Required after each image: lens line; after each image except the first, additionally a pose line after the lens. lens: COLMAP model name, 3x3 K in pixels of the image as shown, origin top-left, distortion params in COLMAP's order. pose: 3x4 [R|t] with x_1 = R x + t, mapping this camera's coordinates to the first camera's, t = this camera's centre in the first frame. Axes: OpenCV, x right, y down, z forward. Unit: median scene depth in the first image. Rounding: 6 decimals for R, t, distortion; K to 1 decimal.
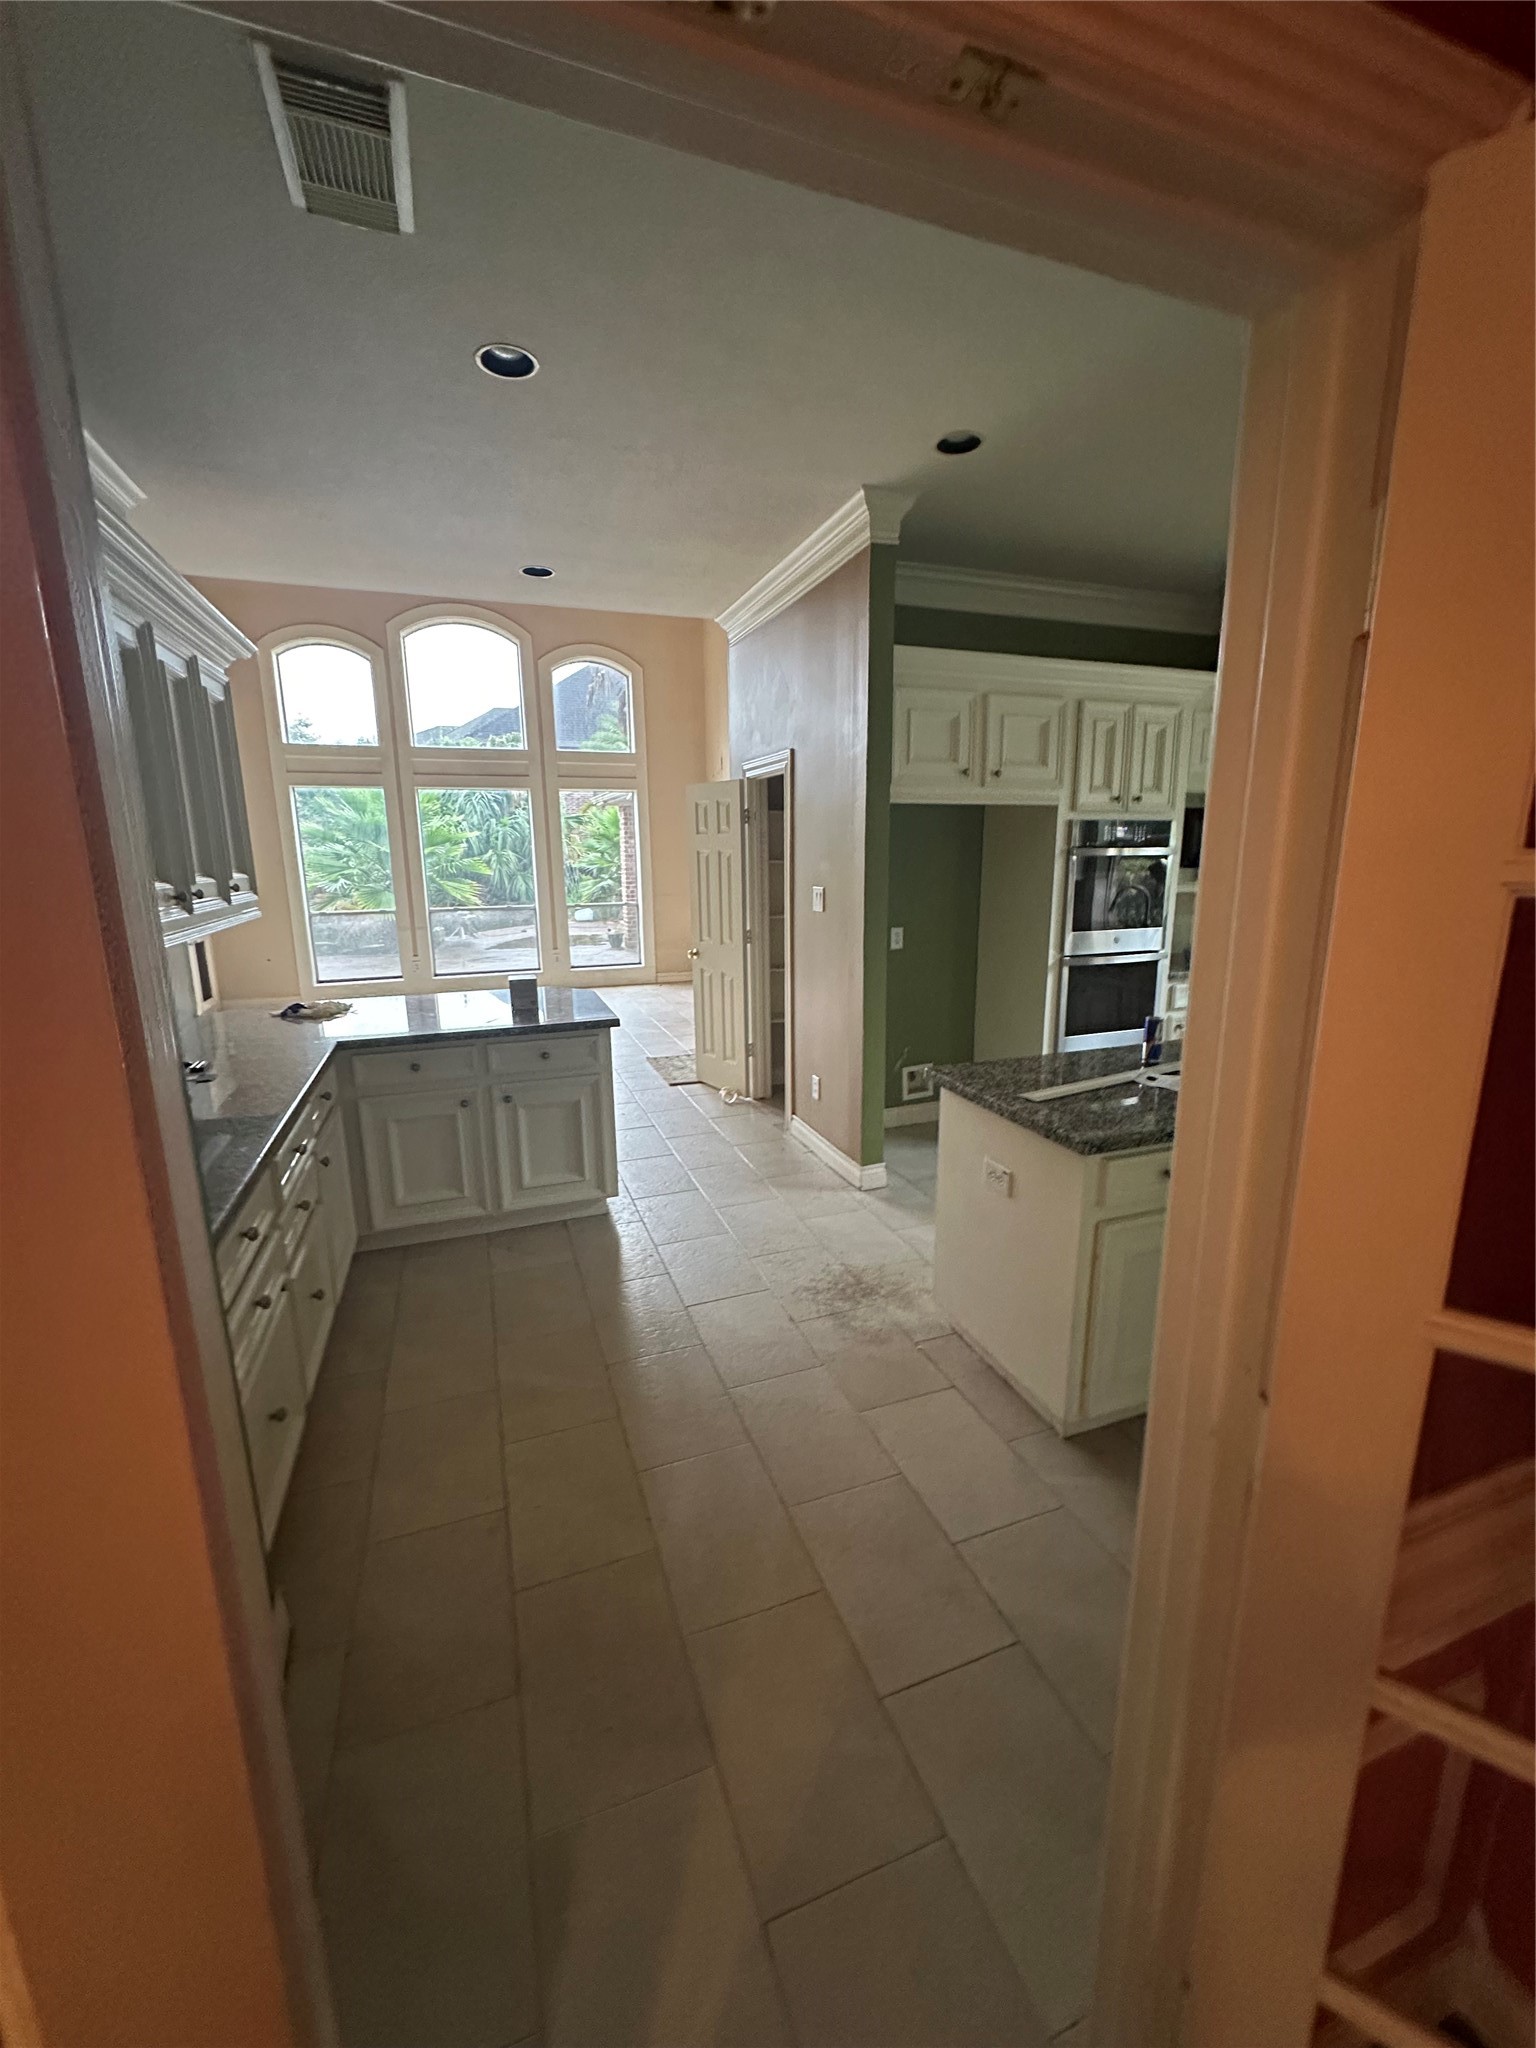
lens RADIAL K [[816.8, 0, 764.6], [0, 816.8, 1026.1], [0, 0, 1]] dist [-0.003260, 0.001112]
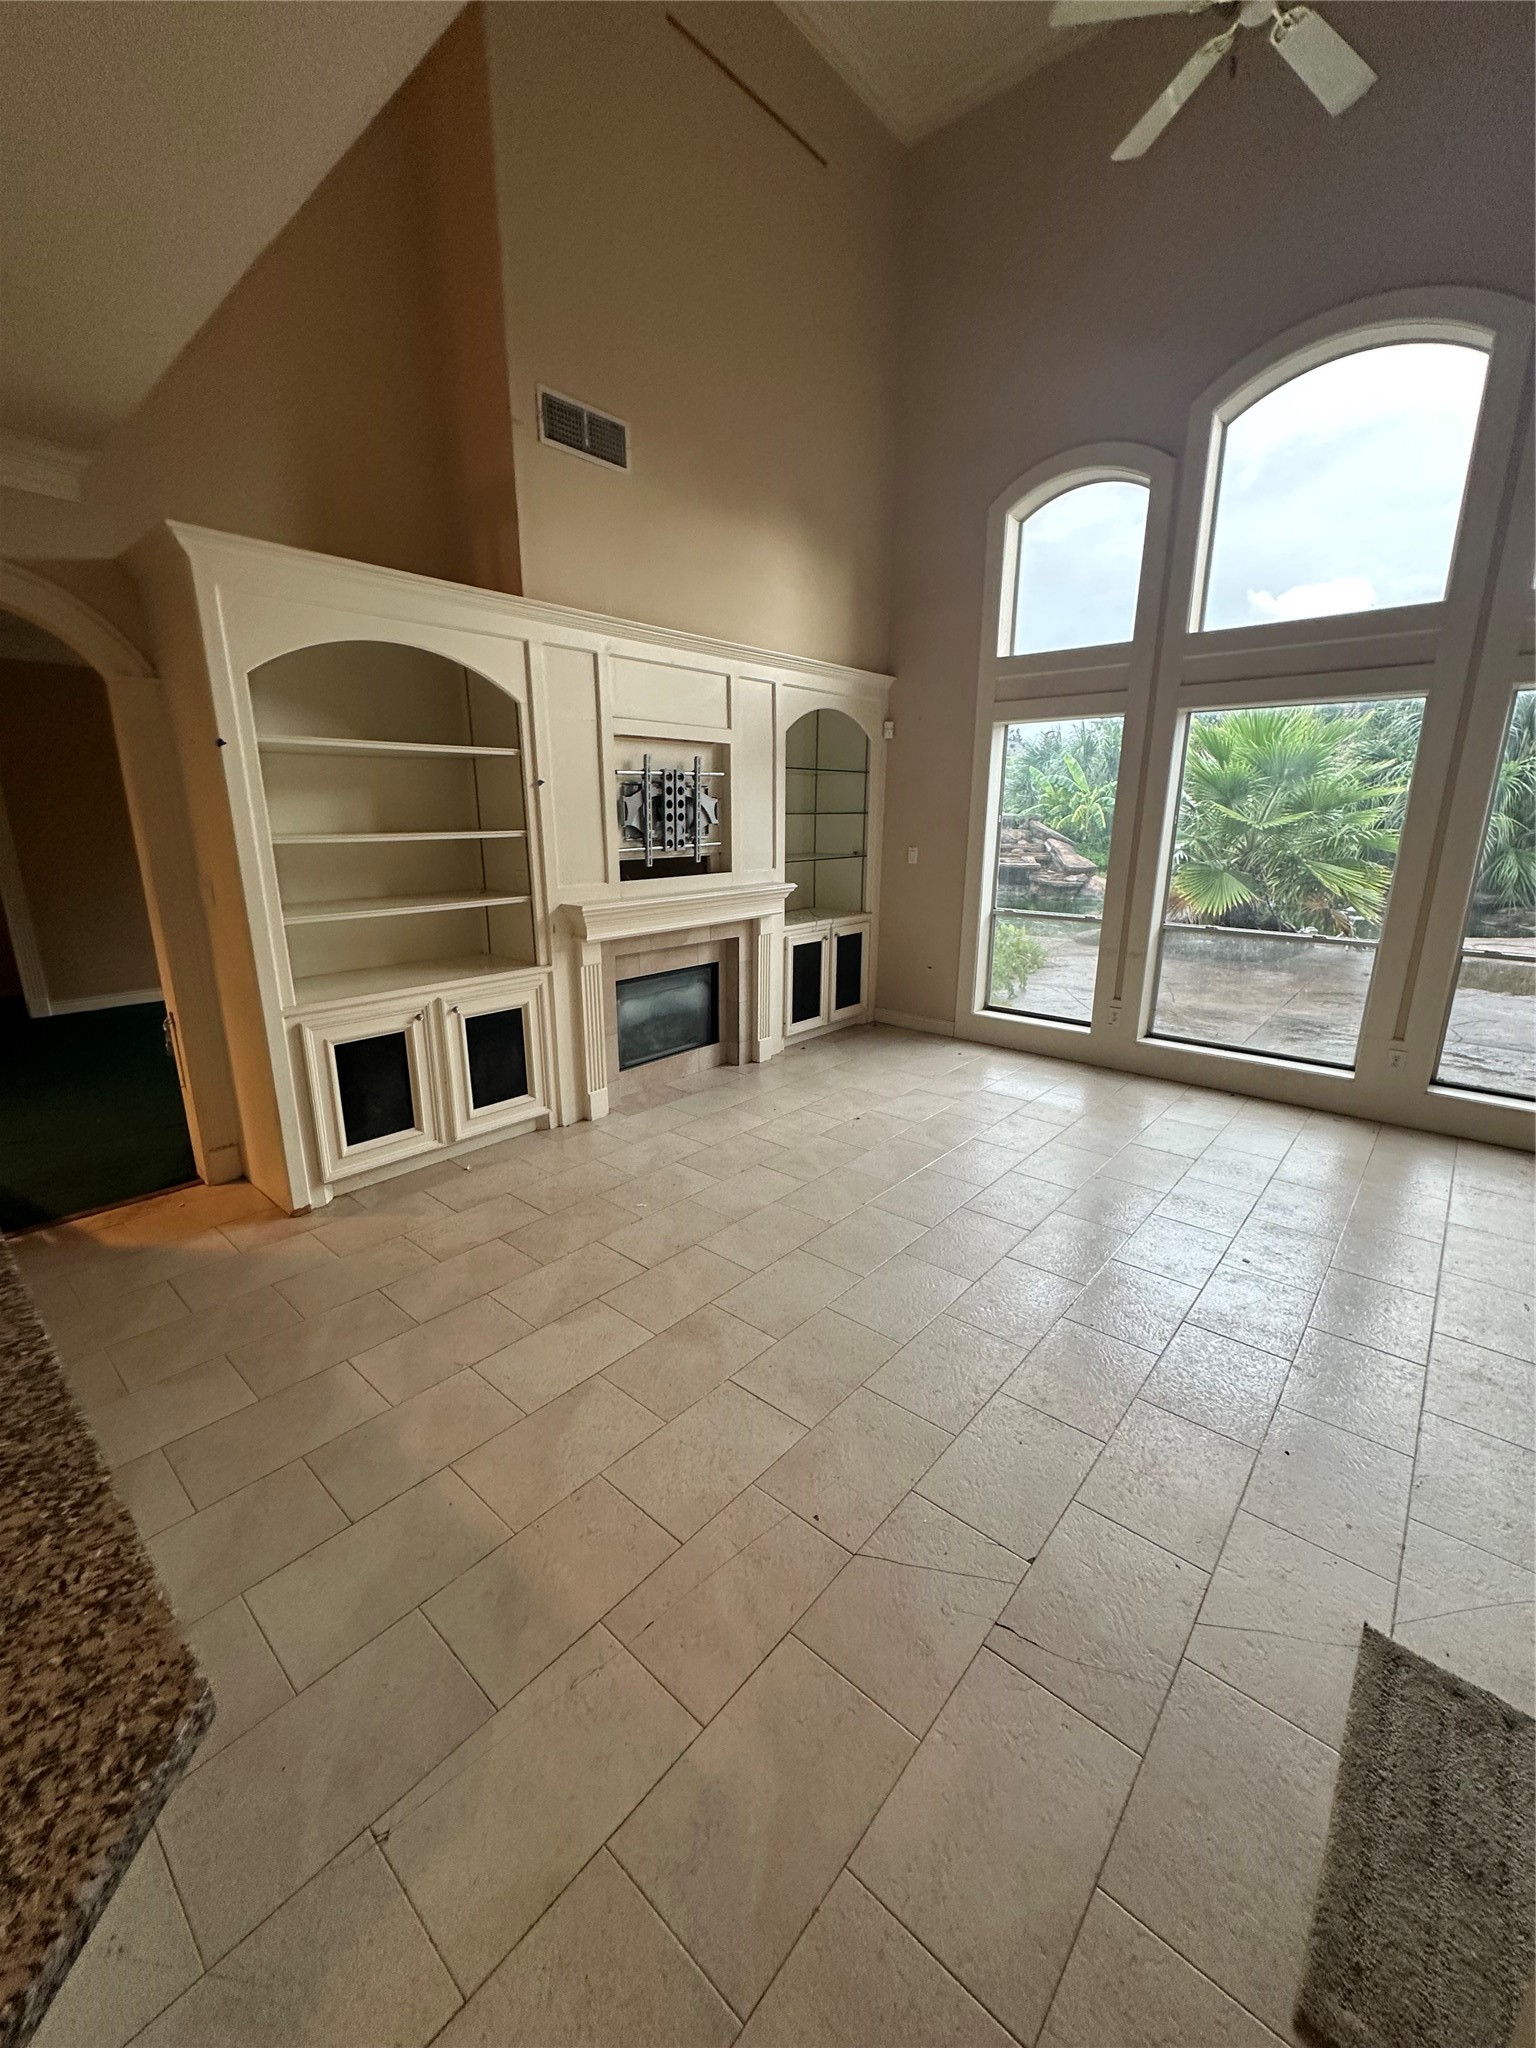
lens RADIAL K [[816.8, 0, 770.3], [0, 816.8, 1022.4], [0, 0, 1]] dist [-0.003260, 0.001112]
pose [[0.488623, 0.230928, -0.841380, -0.038816], [-0.190947, 0.969264, 0.155137, -0.103722], [0.851344, 0.084856, 0.517700, 0.430946]]
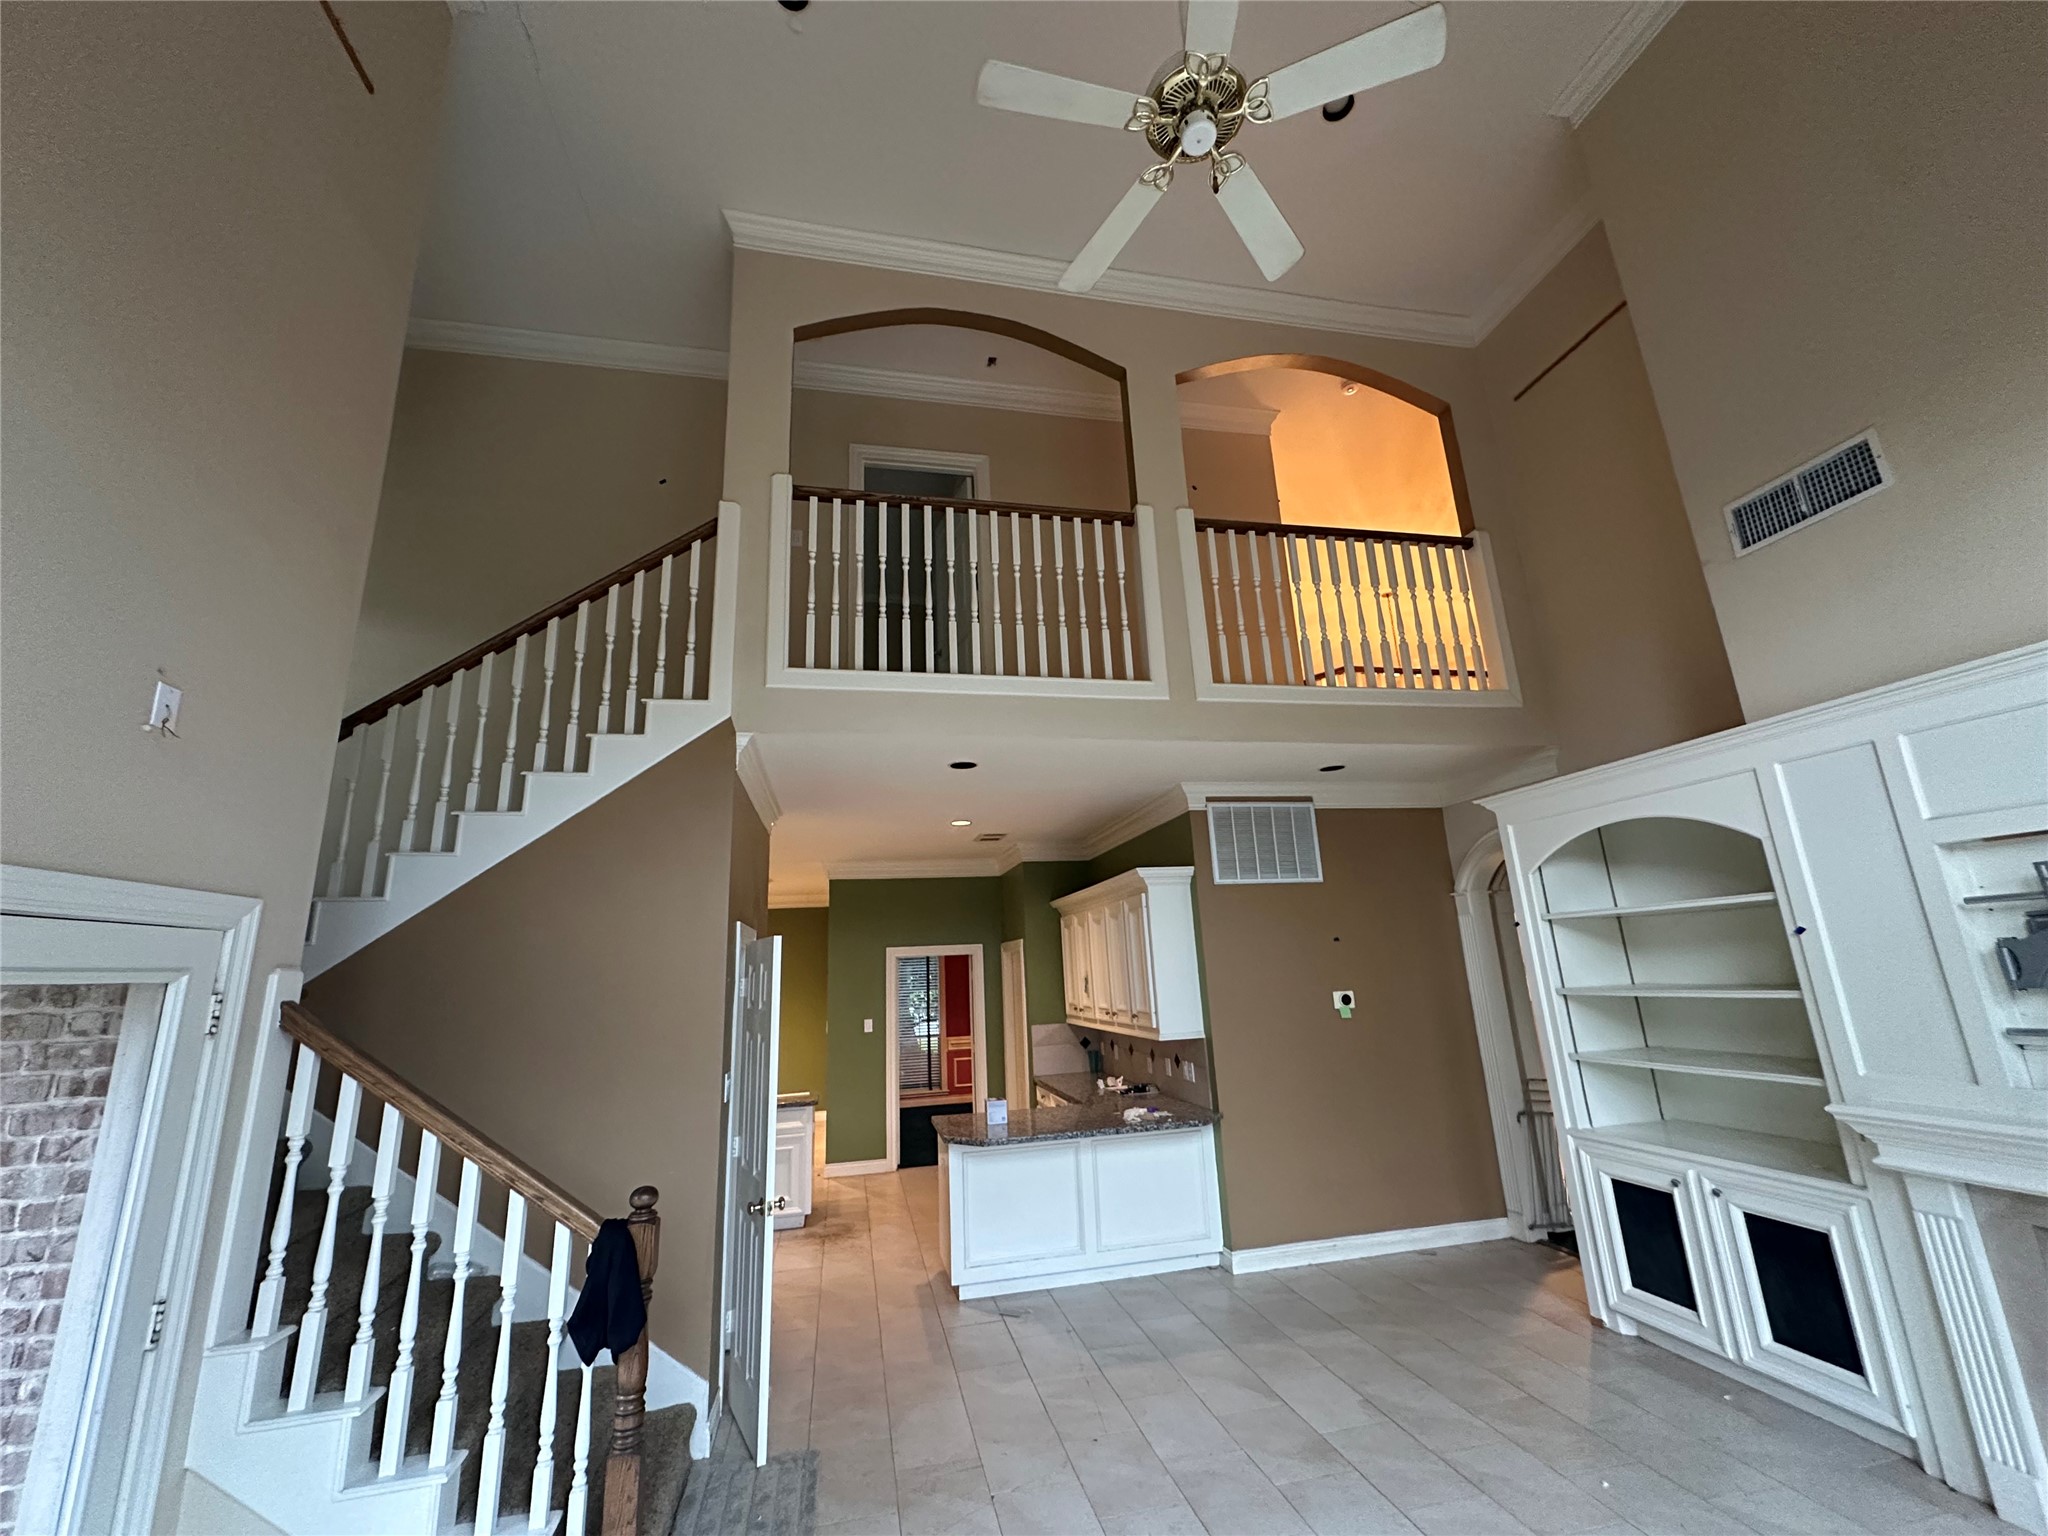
lens RADIAL K [[816.8, 0, 1014.0], [0, 816.8, 769.7], [0, 0, 1]] dist [-0.003260, 0.001112]
pose [[-0.989112, 0.080484, 0.123203, -0.204175], [0.077674, 0.996601, -0.027447, -0.210091], [-0.124993, -0.017579, -0.992002, 0.879653]]
